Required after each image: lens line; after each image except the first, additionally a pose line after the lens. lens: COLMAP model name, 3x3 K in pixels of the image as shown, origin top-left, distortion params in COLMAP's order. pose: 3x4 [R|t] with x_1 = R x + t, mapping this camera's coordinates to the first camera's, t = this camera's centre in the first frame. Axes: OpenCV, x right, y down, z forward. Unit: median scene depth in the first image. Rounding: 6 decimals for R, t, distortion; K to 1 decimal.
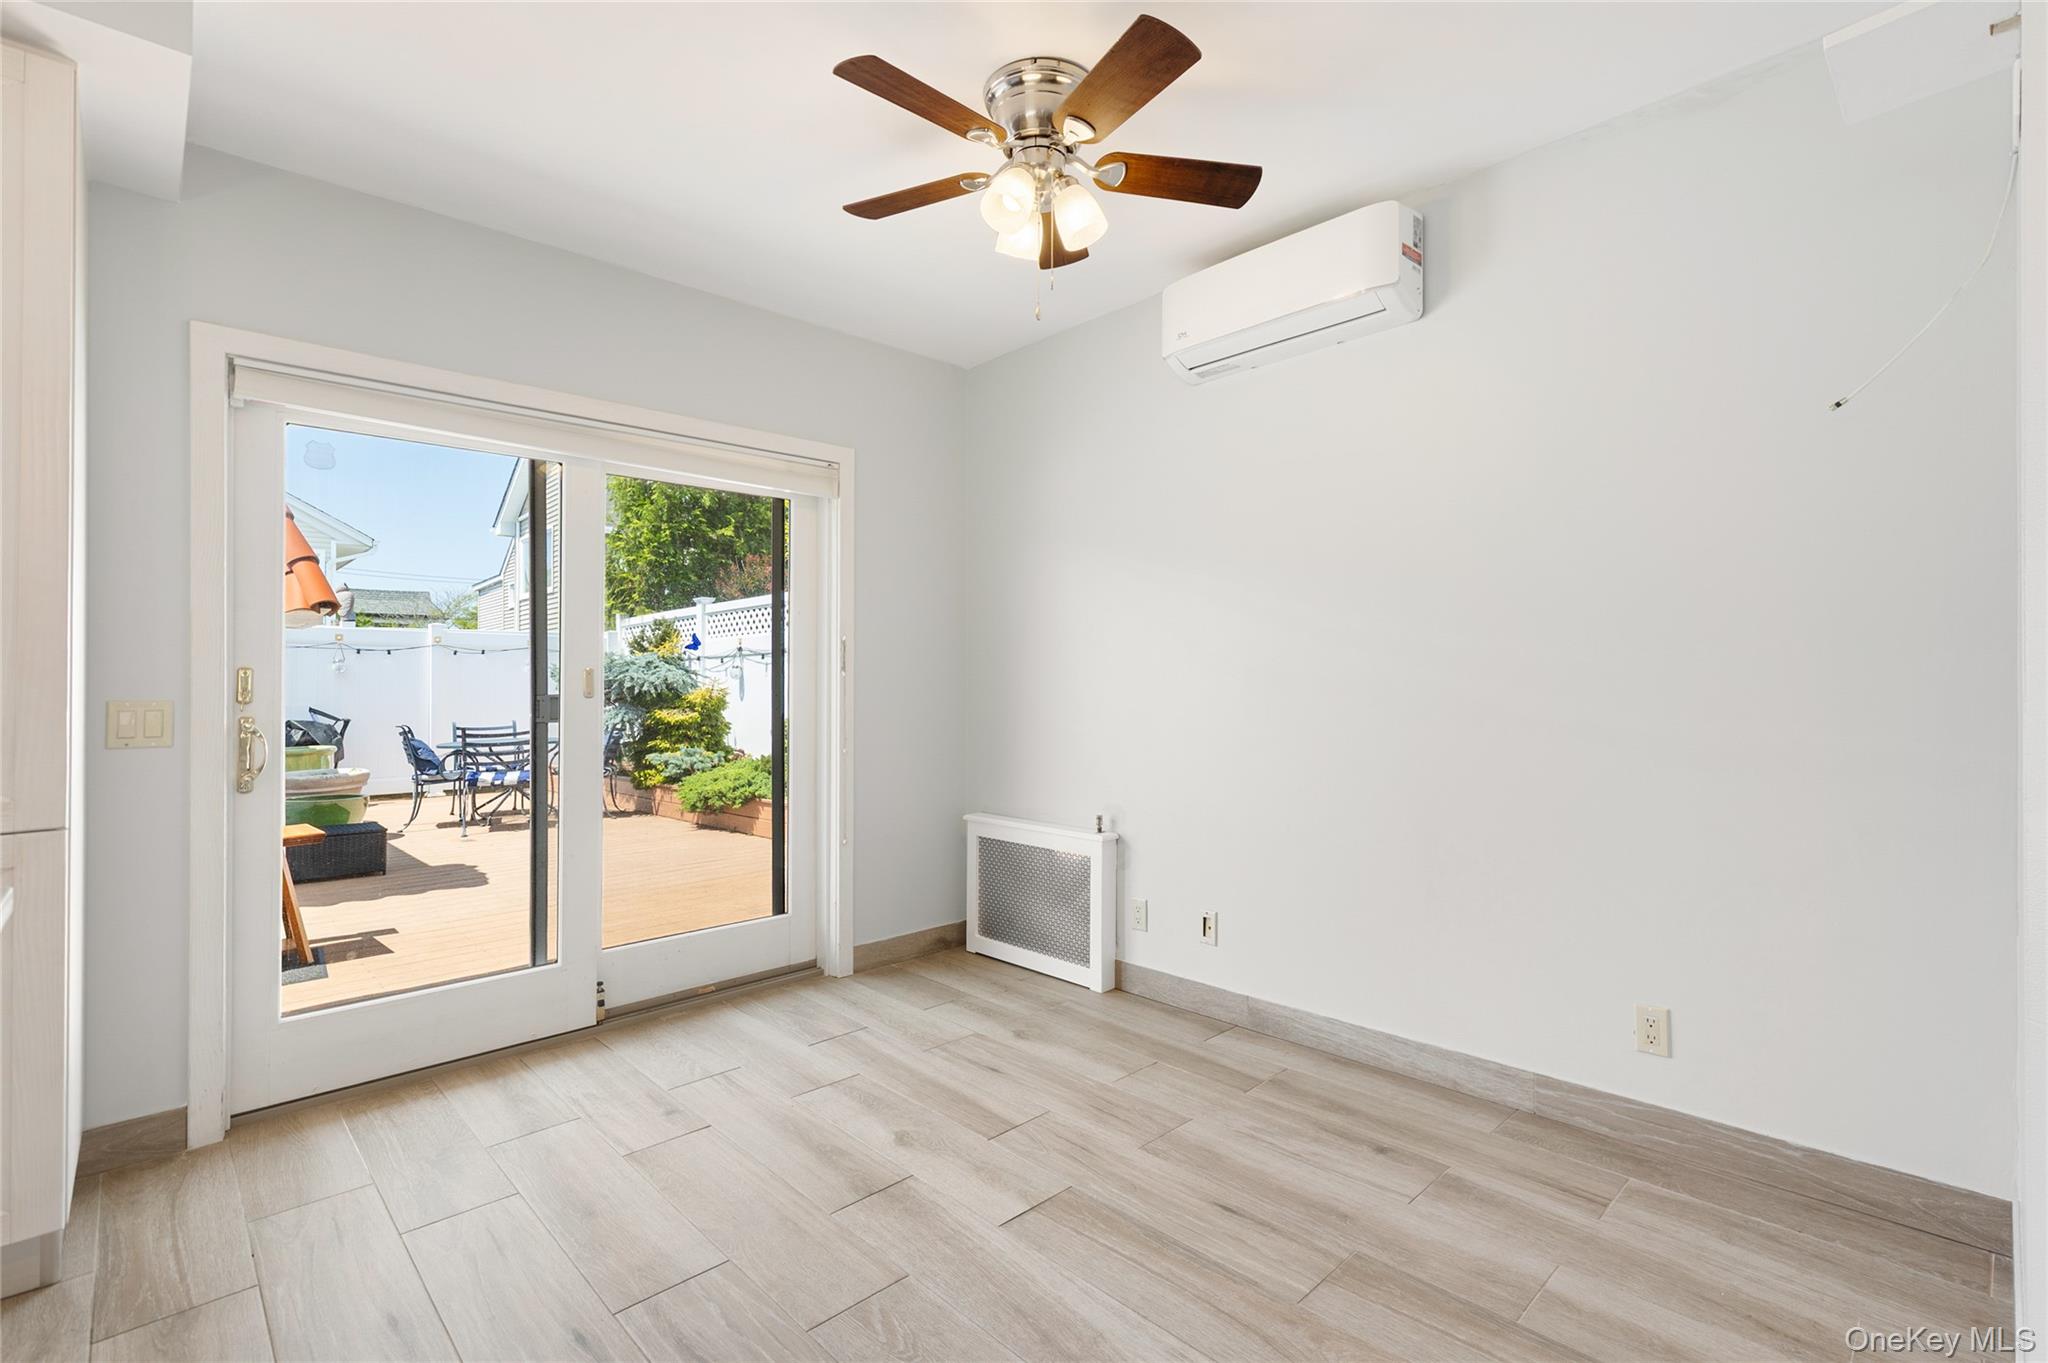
lens RADIAL K [[943.6, 0, 1030.3], [0, 943.6, 679.5], [0, 0, 1]] dist [0.018926, -0.005546]
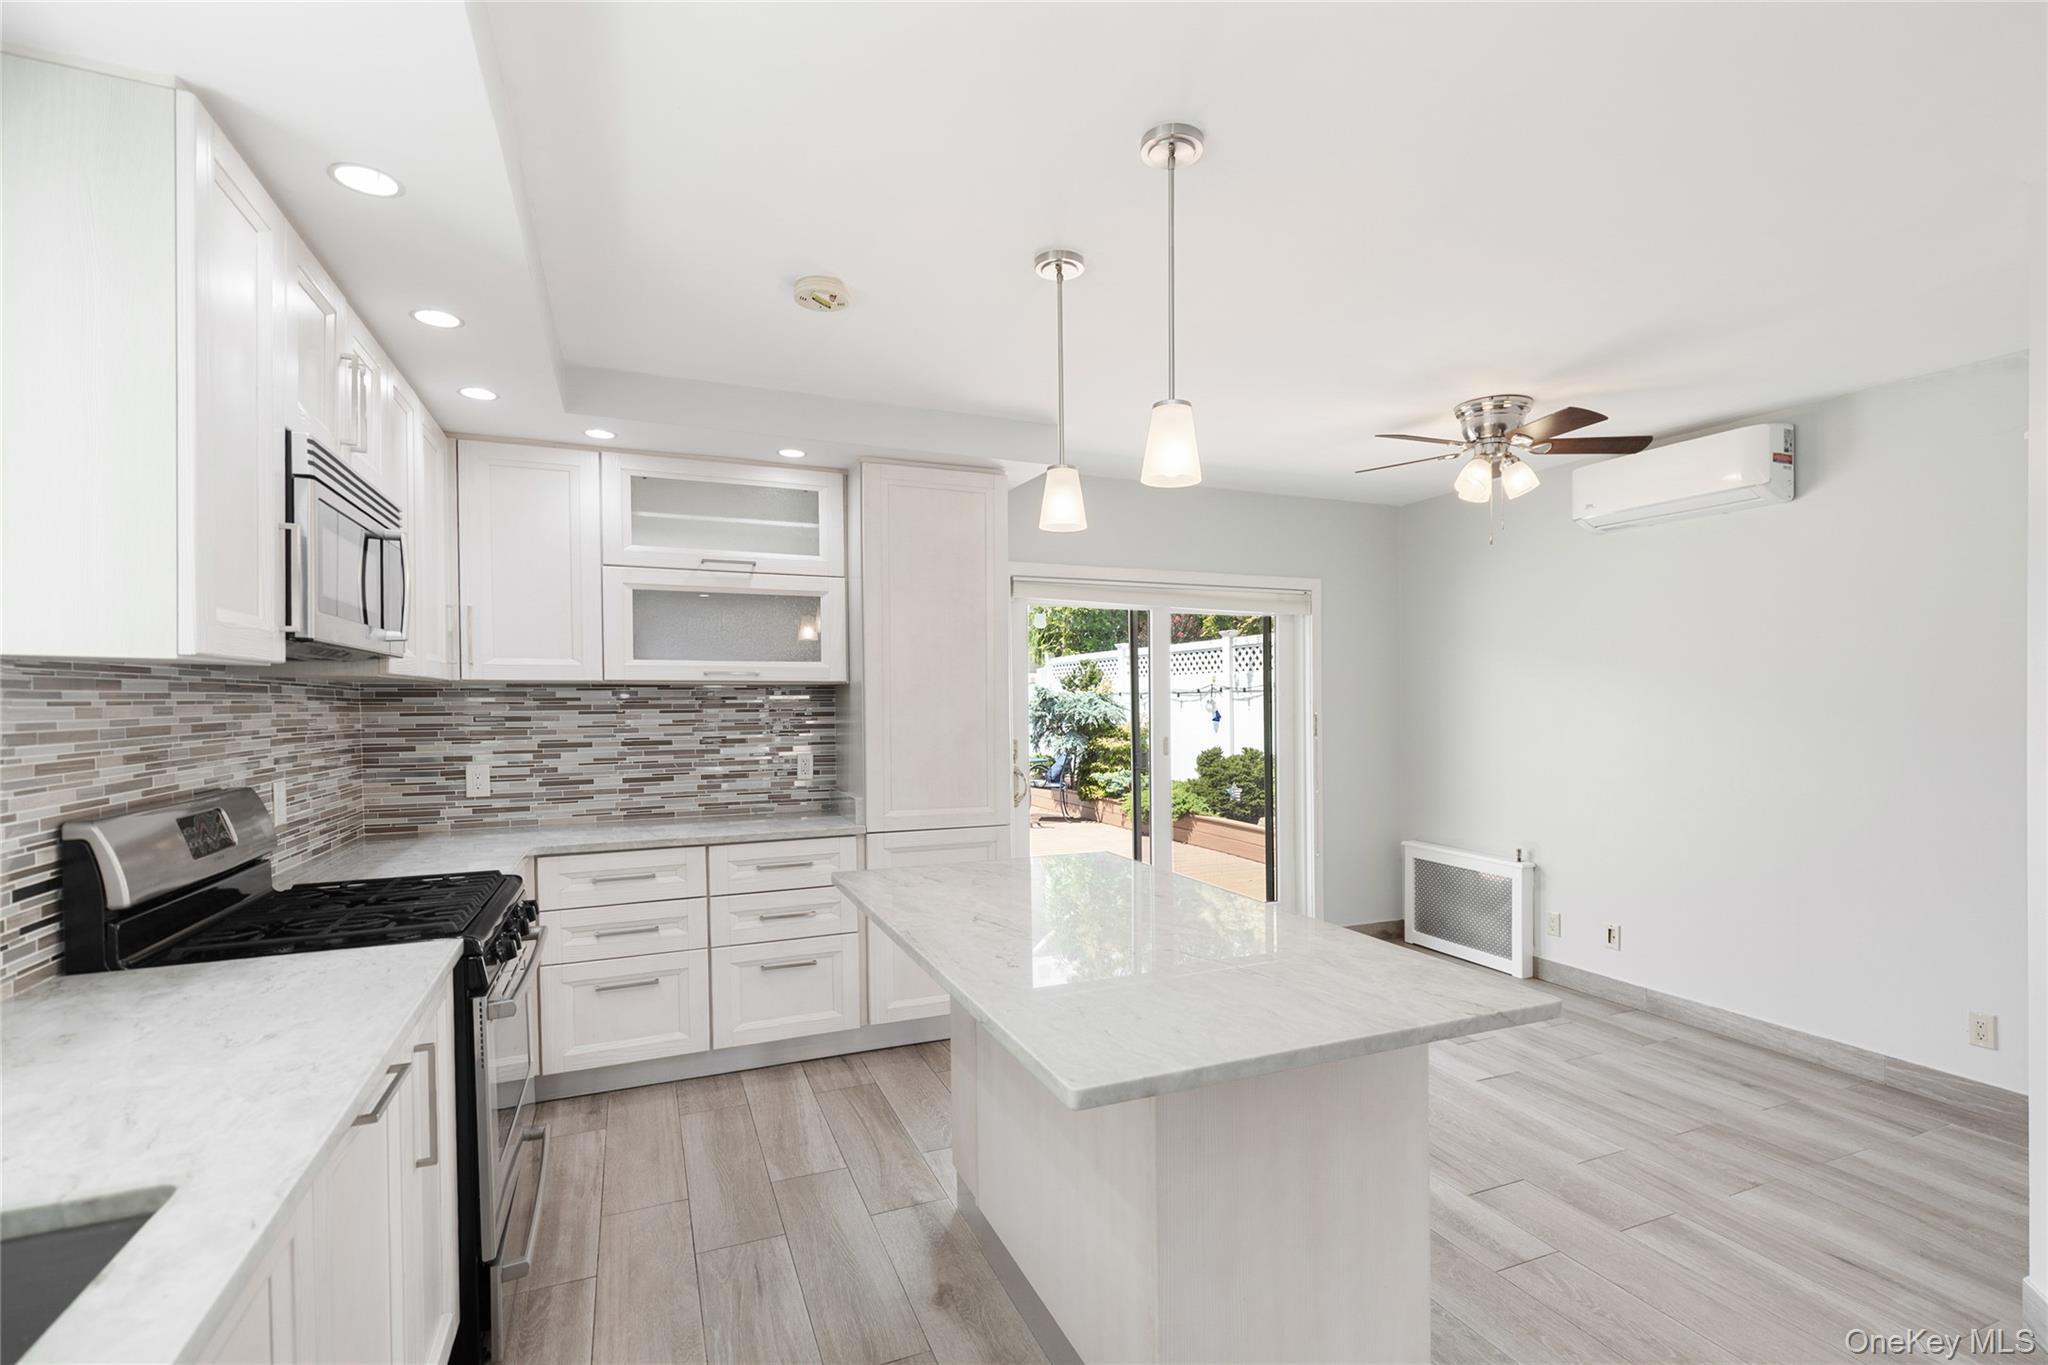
lens RADIAL K [[943.6, 0, 1024.5], [0, 943.6, 678.6], [0, 0, 1]] dist [0.018926, -0.005546]
pose [[0.934568, 0.000461, -0.355784, -0.122621], [-0.005252, 0.999908, -0.012501, -0.093206], [0.355745, 0.013551, 0.934485, -0.618174]]
